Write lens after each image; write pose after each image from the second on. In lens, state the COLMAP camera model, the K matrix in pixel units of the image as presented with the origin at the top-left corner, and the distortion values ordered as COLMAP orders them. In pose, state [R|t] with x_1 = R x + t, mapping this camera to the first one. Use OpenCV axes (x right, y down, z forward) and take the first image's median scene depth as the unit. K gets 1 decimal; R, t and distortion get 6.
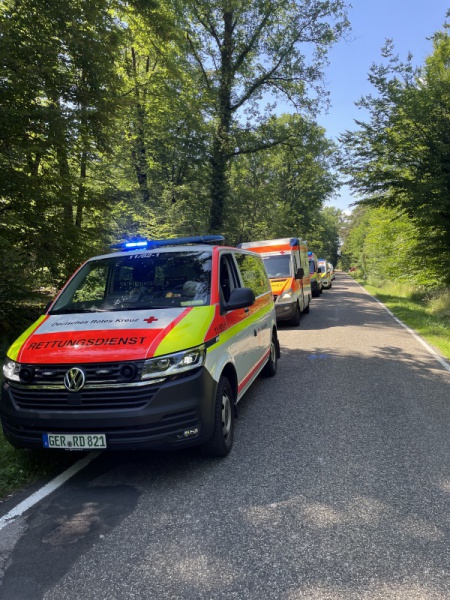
lens RADIAL K [[459.2, 0, 225.3], [0, 459.2, 299.6], [0, 0, 1]] dist [0.042266, -0.021242]
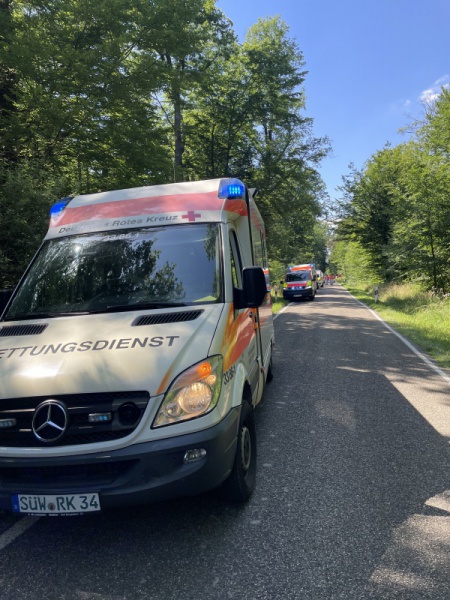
lens RADIAL K [[459.2, 0, 221.0], [0, 459.2, 309.6], [0, 0, 1]] dist [0.042266, -0.021242]
pose [[0.999812, -0.012516, 0.014798, -0.156964], [0.012455, 0.999913, 0.004239, 0.043230], [-0.014850, -0.004054, 0.999882, -0.623176]]
